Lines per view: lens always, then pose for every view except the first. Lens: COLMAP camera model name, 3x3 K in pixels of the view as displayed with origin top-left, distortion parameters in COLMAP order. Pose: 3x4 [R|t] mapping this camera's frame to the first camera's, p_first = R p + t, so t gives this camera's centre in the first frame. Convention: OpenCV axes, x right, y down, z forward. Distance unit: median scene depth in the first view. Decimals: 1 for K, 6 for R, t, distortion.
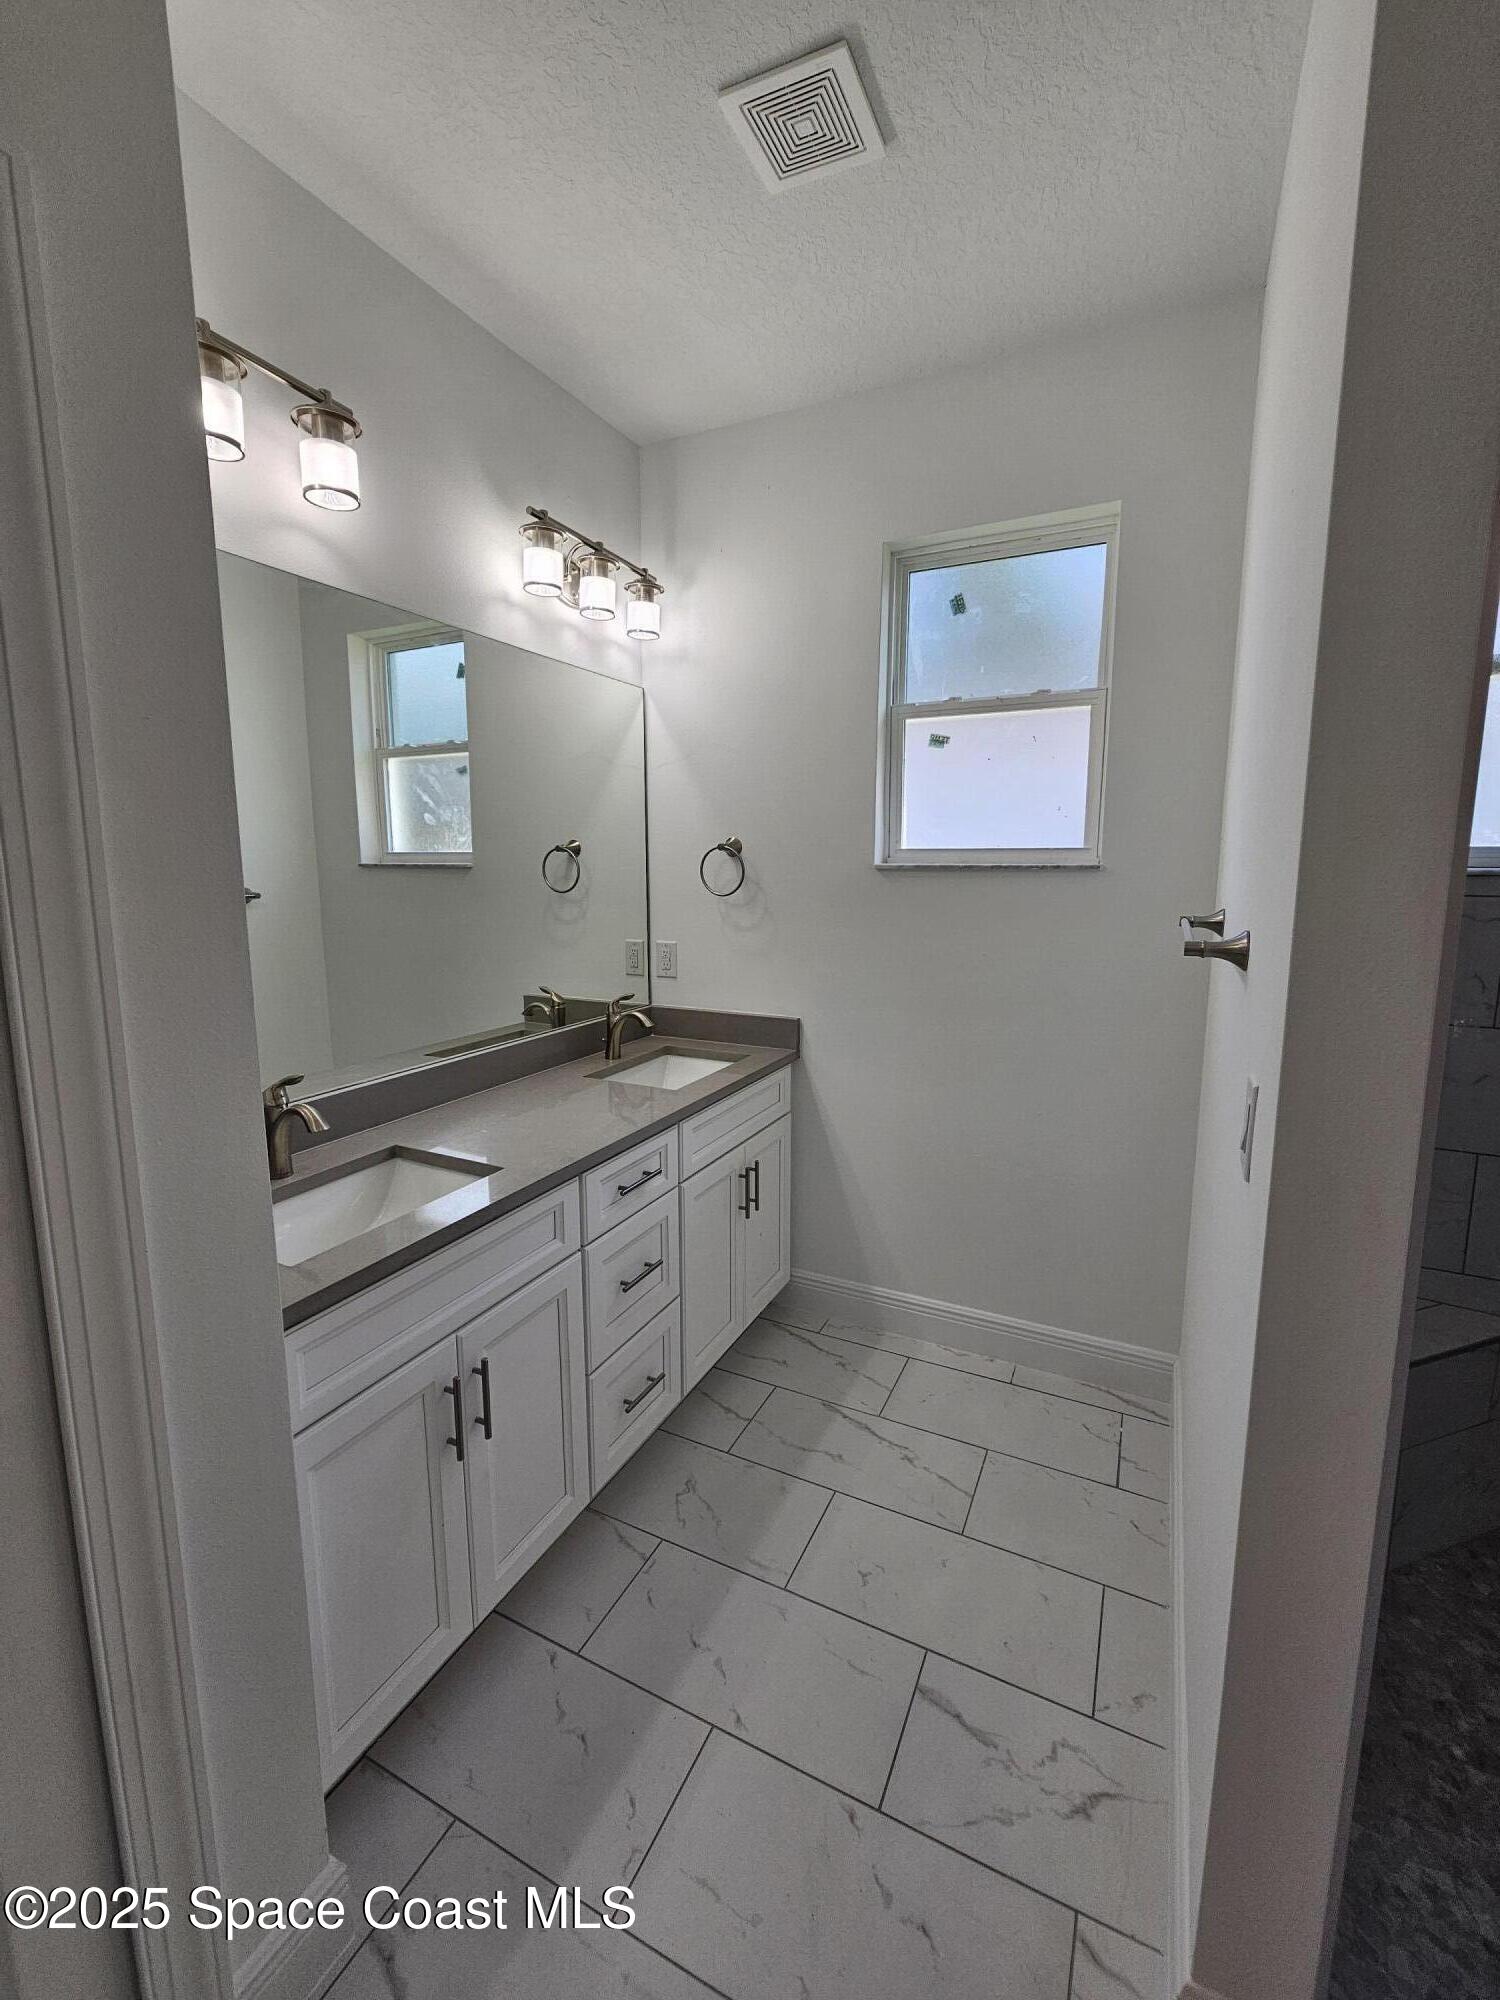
lens RADIAL K [[821.2, 0, 763.6], [0, 821.2, 981.8], [0, 0, 1]] dist [-0.002825, -0.001155]
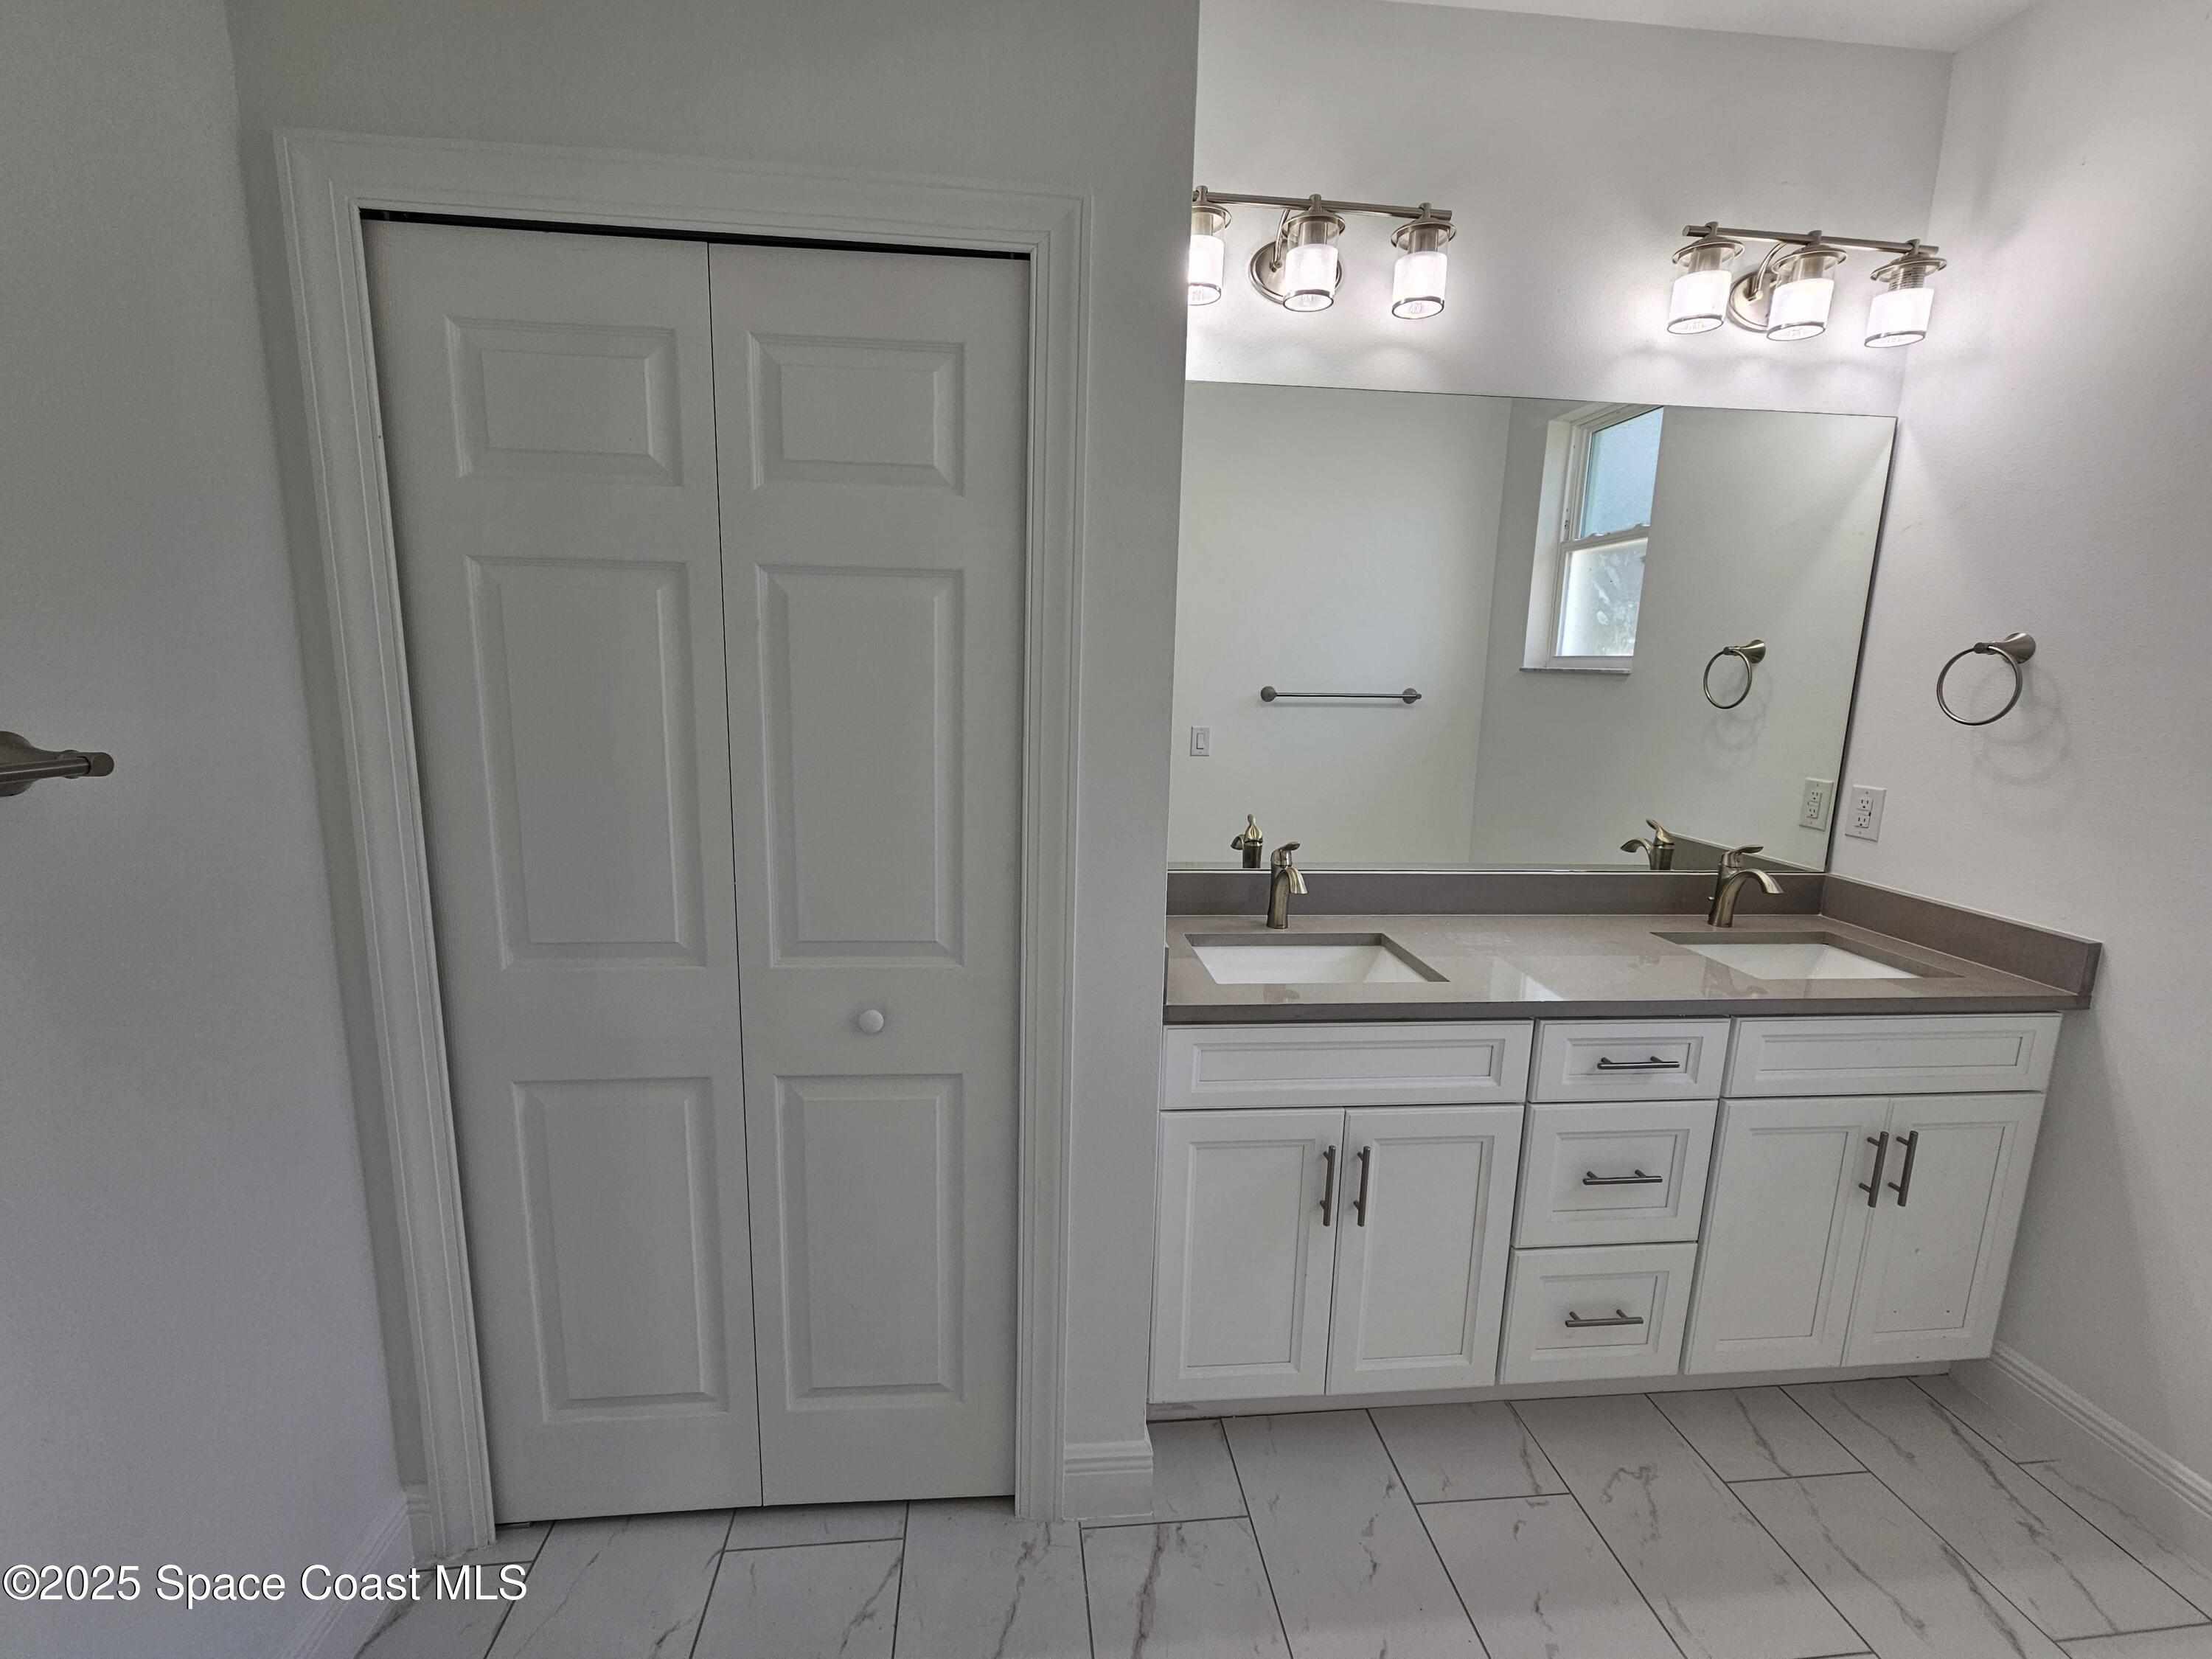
lens RADIAL K [[908.2, 0, 1081.6], [0, 908.2, 823.3], [0, 0, 1]] dist [-0.002825, -0.001155]
pose [[0.511624, 0.160166, -0.844149, 0.362894], [-0.145496, 0.984433, 0.098600, 0.005907], [0.846801, 0.072374, 0.526964, 0.081222]]
